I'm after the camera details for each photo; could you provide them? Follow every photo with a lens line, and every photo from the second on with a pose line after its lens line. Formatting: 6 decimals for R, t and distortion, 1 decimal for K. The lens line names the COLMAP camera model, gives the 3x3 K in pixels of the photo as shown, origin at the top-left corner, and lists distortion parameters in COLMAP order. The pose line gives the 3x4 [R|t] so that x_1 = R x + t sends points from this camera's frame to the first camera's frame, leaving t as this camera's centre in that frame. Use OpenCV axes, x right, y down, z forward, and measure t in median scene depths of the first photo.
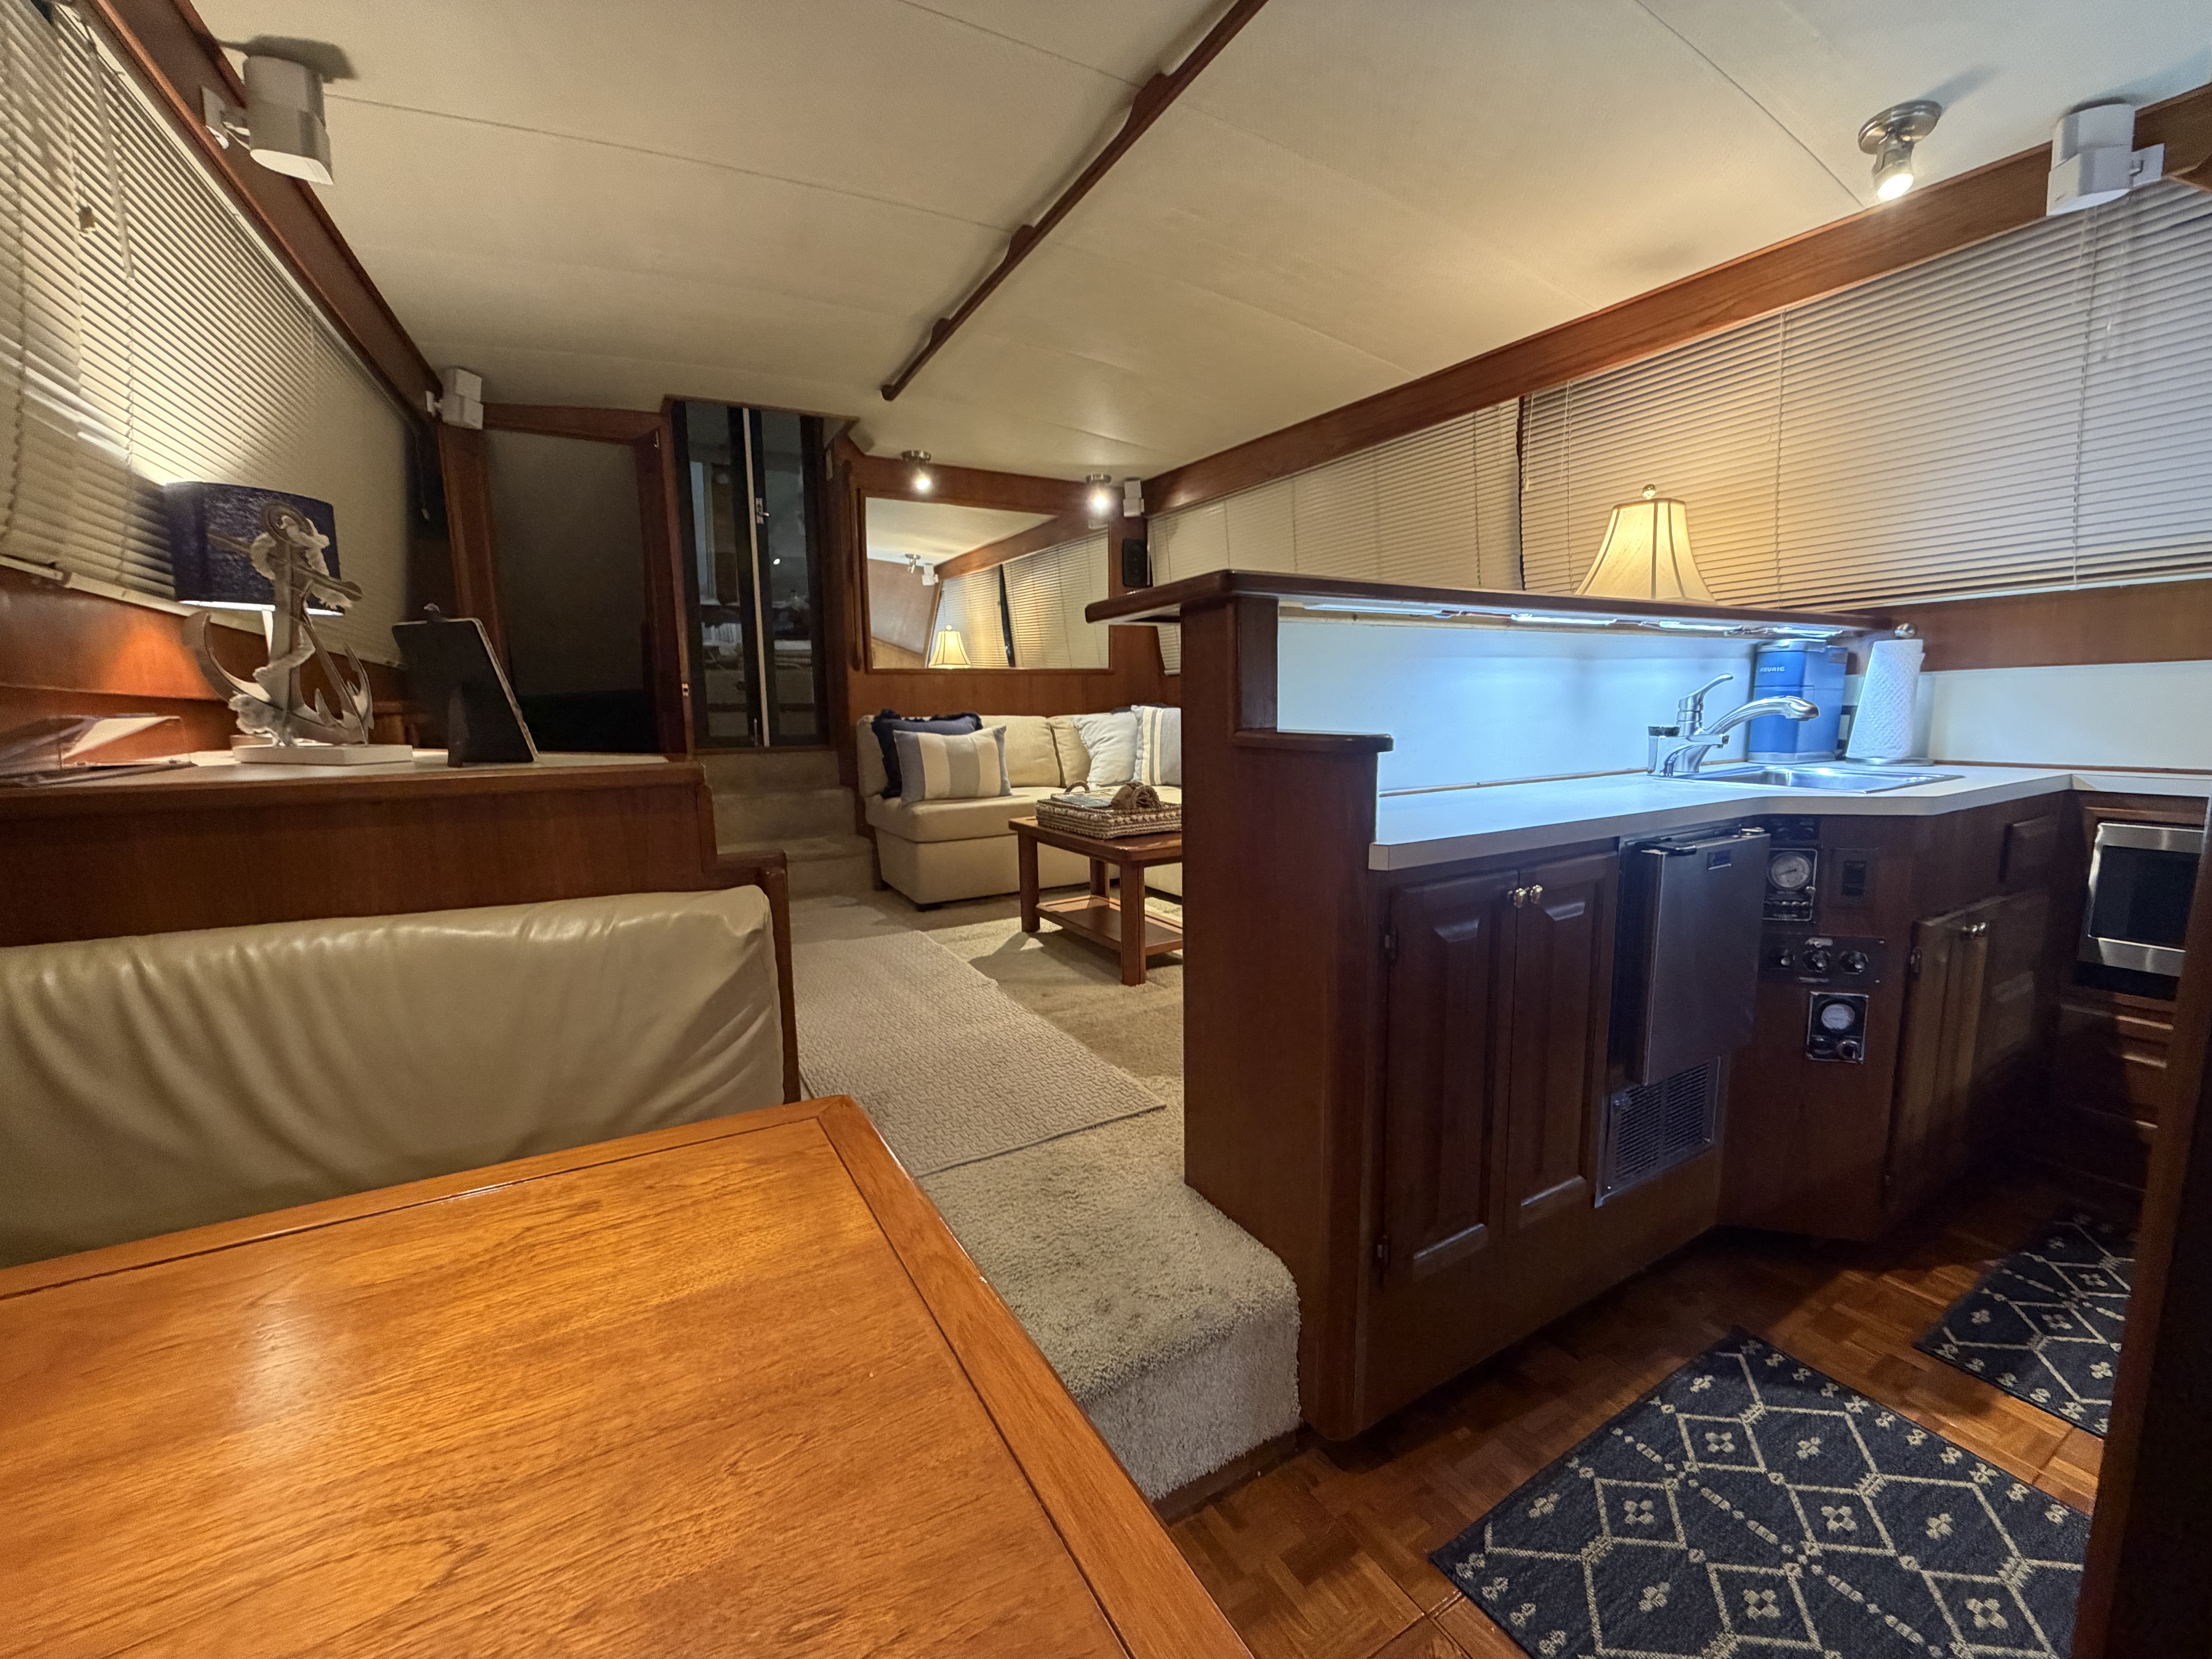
lens RADIAL K [[874.5, 0, 1100.5], [0, 874.5, 825.6], [0, 0, 1]] dist [-0.000036, 0.000324]
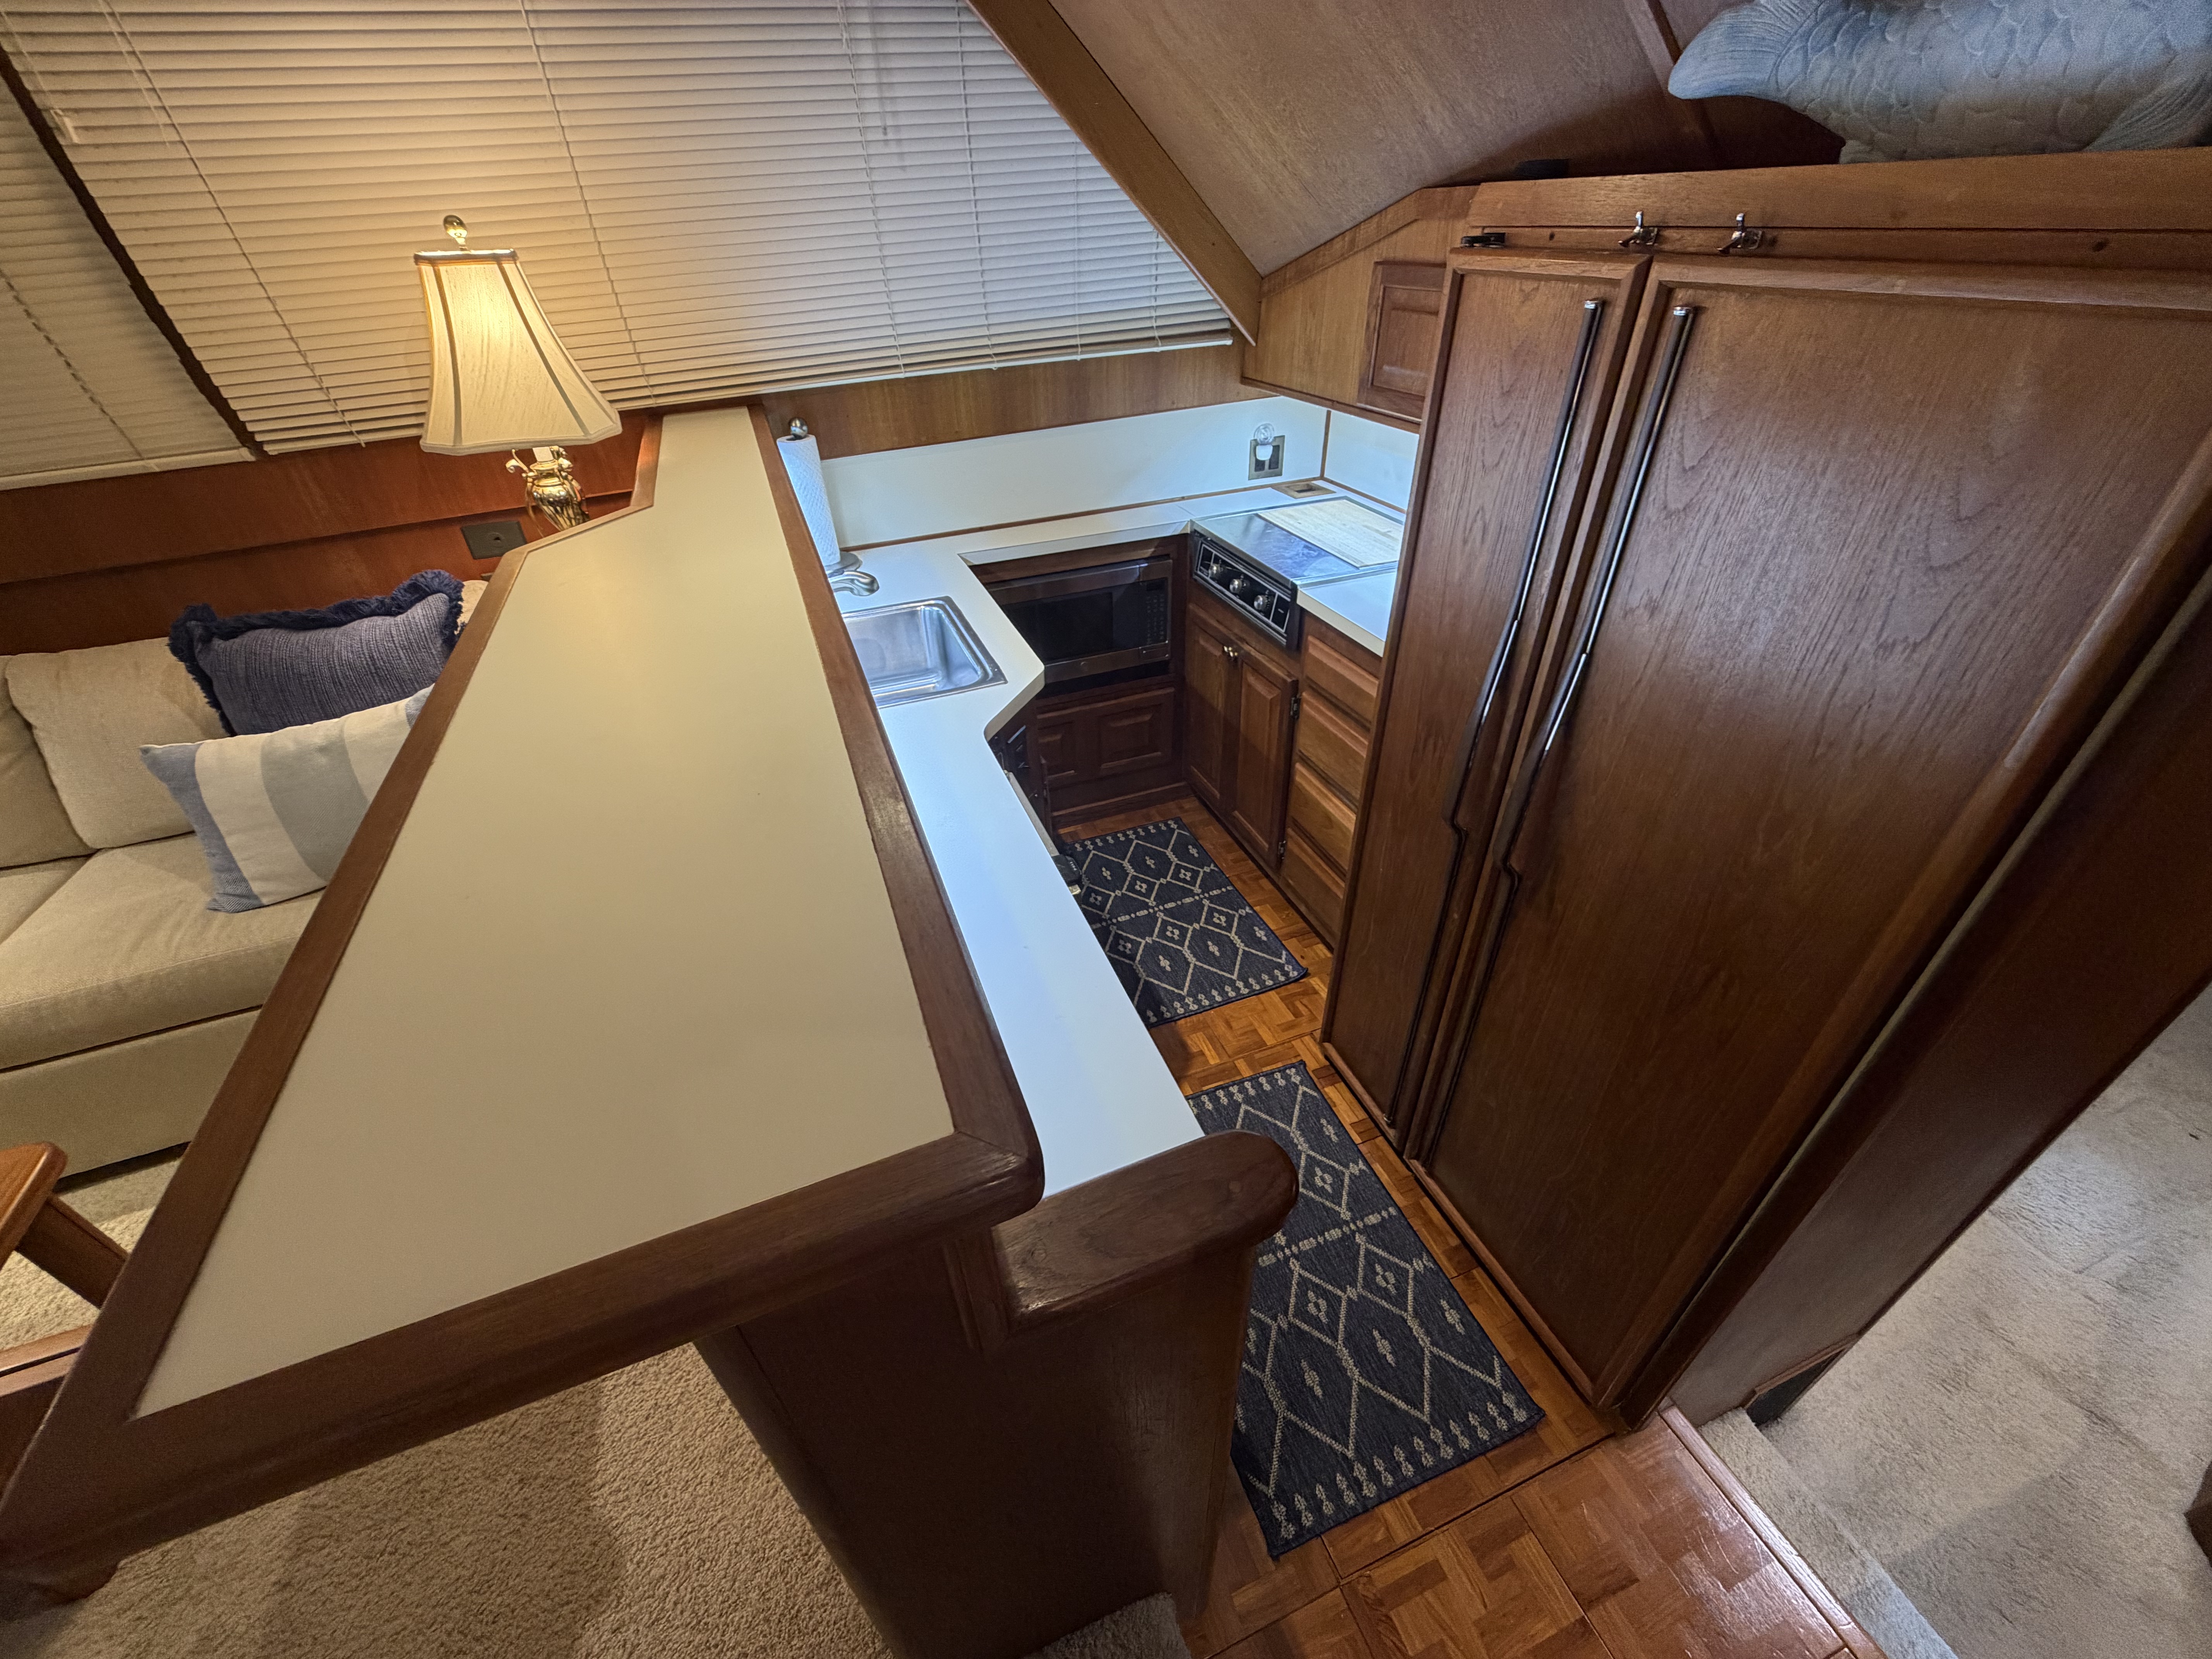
lens RADIAL K [[874.5, 0, 1100.5], [0, 874.5, 825.6], [0, 0, 1]] dist [-0.000036, 0.000324]
pose [[0.159821, -0.564813, 0.809595, -0.016640], [0.167925, 0.823739, 0.541531, -0.191400], [-0.972758, 0.049403, 0.226497, 0.291265]]
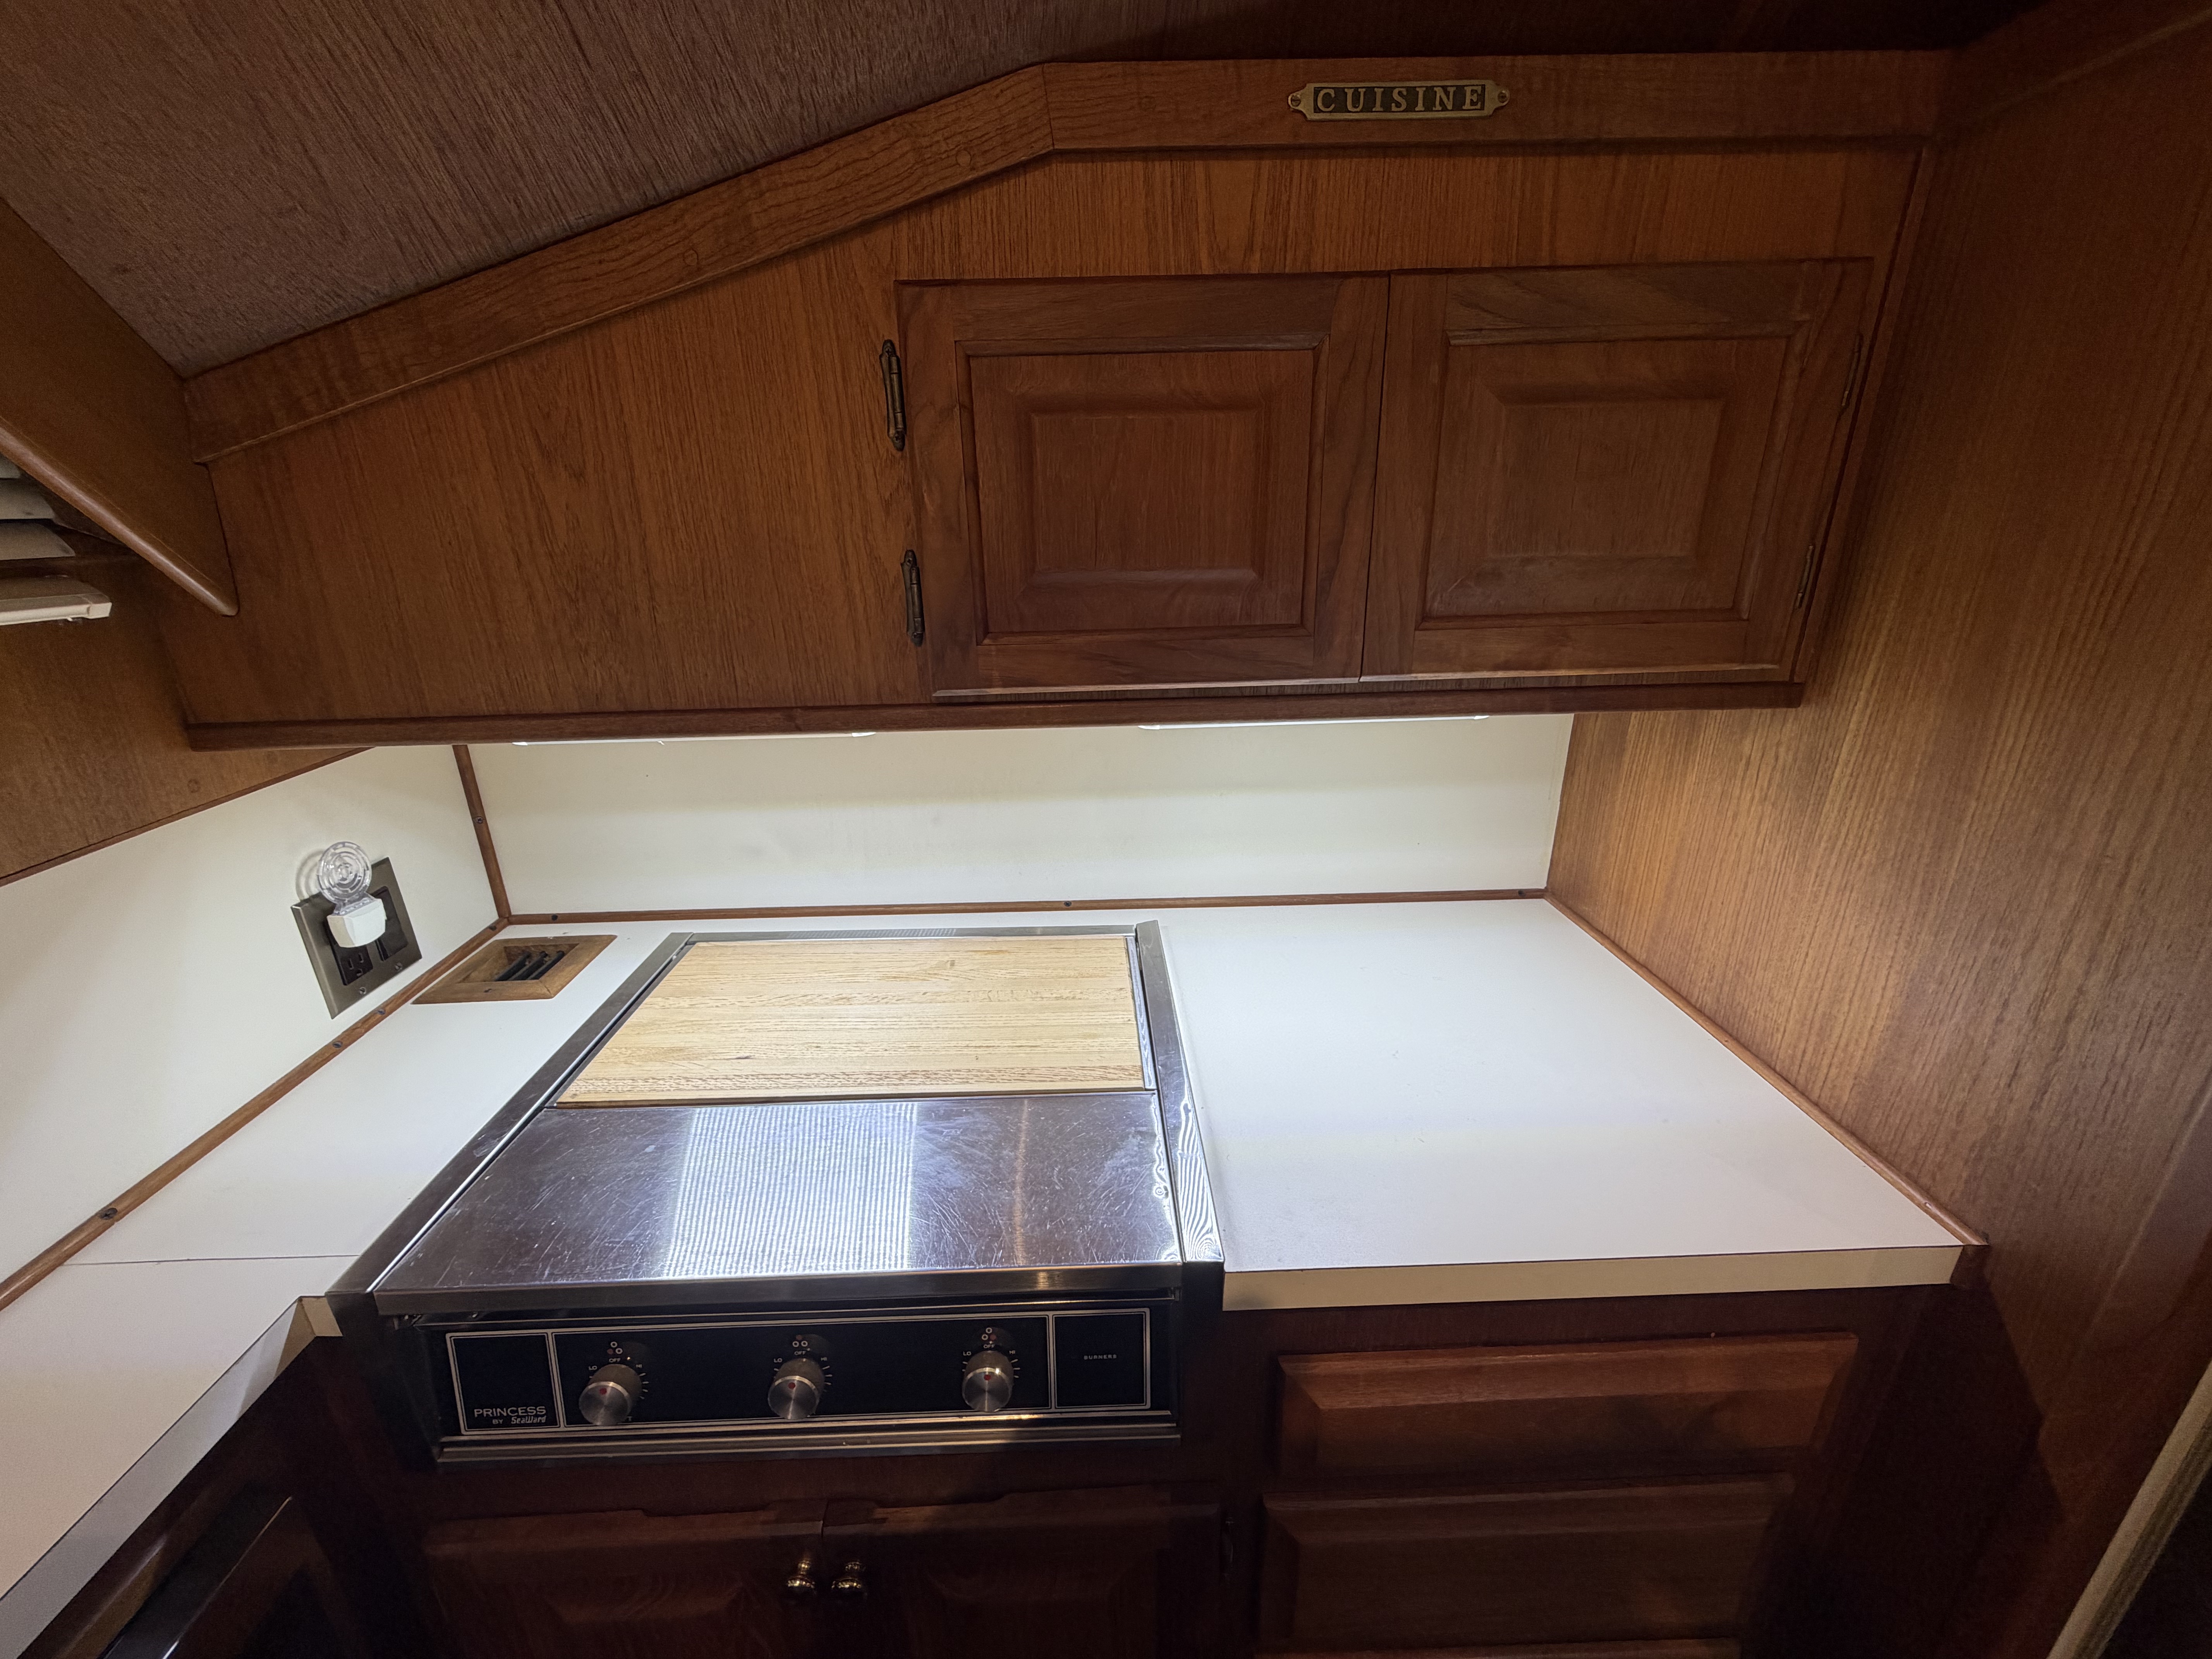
lens RADIAL K [[876.9, 0, 1098.4], [0, 876.9, 829.2], [0, 0, 1]] dist [-0.001056, -0.000051]
pose [[-0.878935, -0.133508, 0.457875, 0.489405], [0.095131, 0.891657, 0.442604, -0.137038], [-0.467359, 0.432578, -0.771007, 0.383847]]
